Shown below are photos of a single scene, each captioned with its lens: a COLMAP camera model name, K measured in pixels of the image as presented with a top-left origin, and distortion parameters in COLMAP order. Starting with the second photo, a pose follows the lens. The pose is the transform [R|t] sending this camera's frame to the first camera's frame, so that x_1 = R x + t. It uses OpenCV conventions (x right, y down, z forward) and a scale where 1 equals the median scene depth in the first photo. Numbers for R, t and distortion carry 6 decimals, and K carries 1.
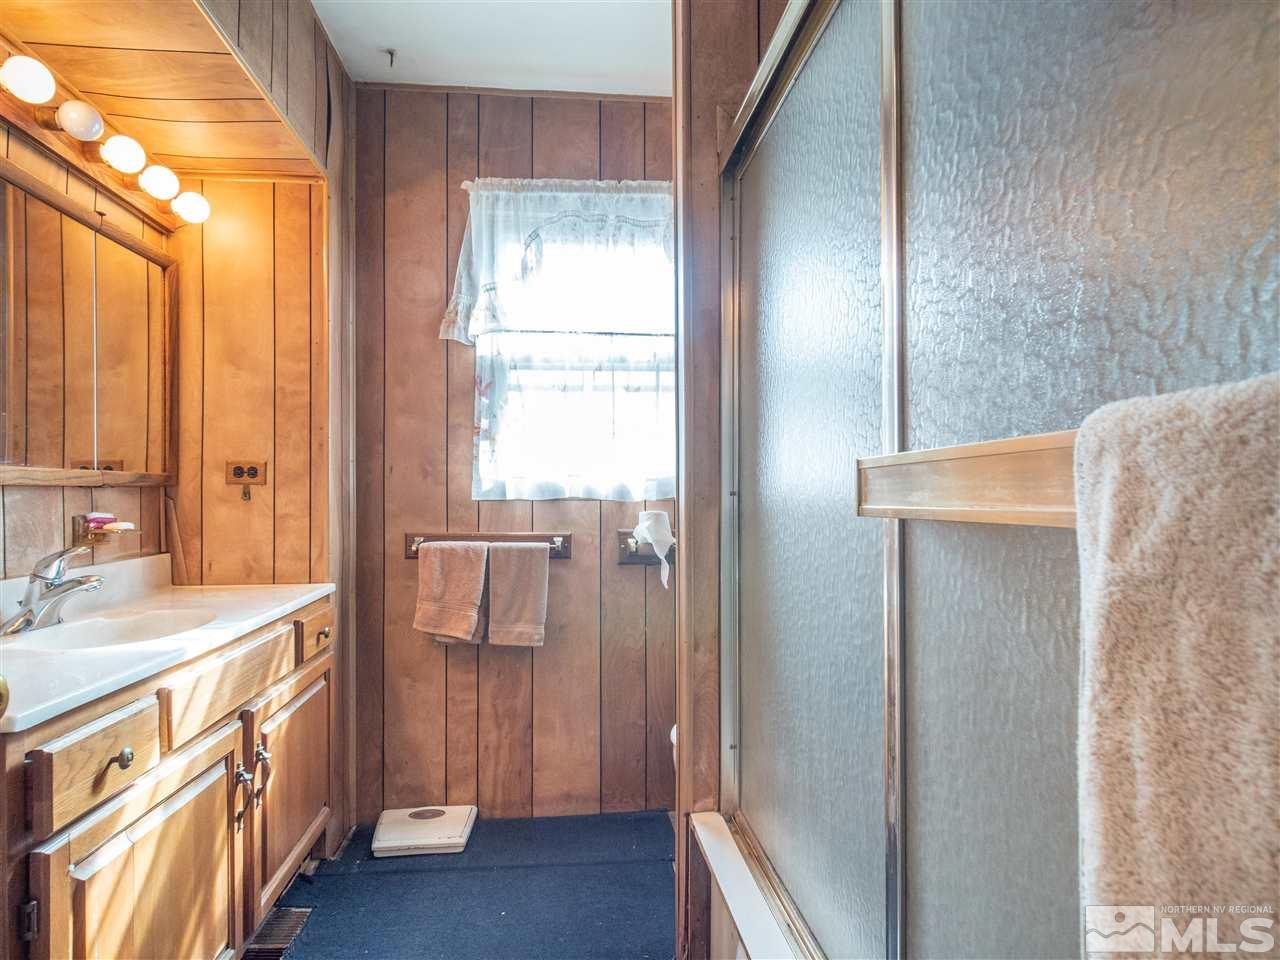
lens RADIAL K [[706.5, 0, 633.7], [0, 706.5, 489.8], [0, 0, 1]] dist [-0.002730, -0.004765]
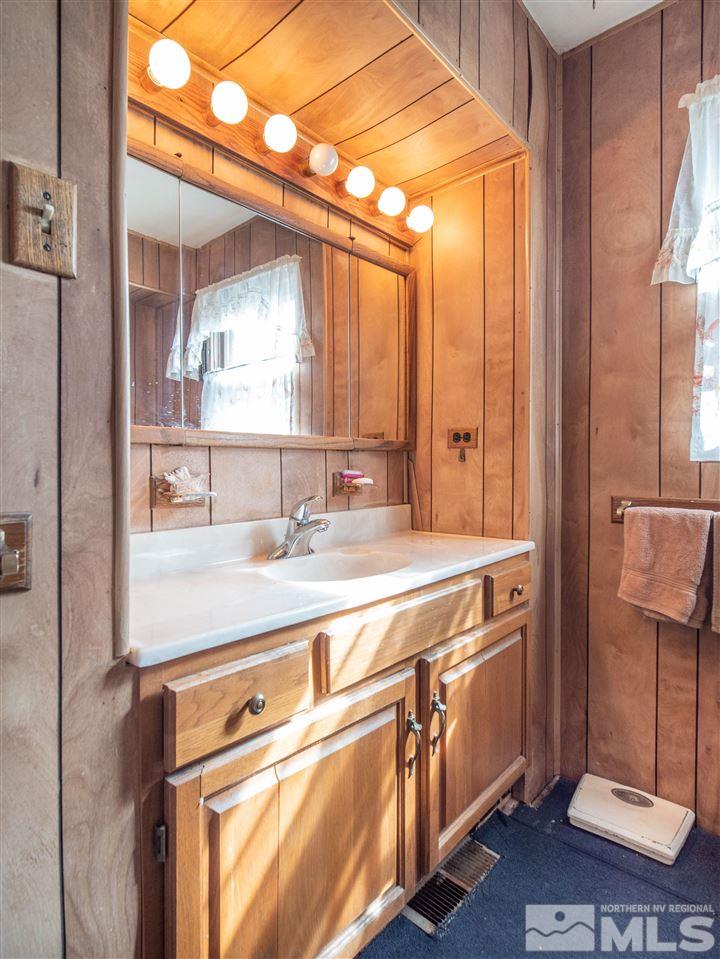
lens RADIAL K [[516.4, 0, 360.8], [0, 516.4, 474.1], [0, 0, 1]] dist [-0.002390, -0.002050]
pose [[0.672170, 0.009226, -0.740340, -0.038343], [0.006594, 0.999808, 0.018446, 0.019171], [0.740368, -0.017281, 0.671980, 0.325638]]
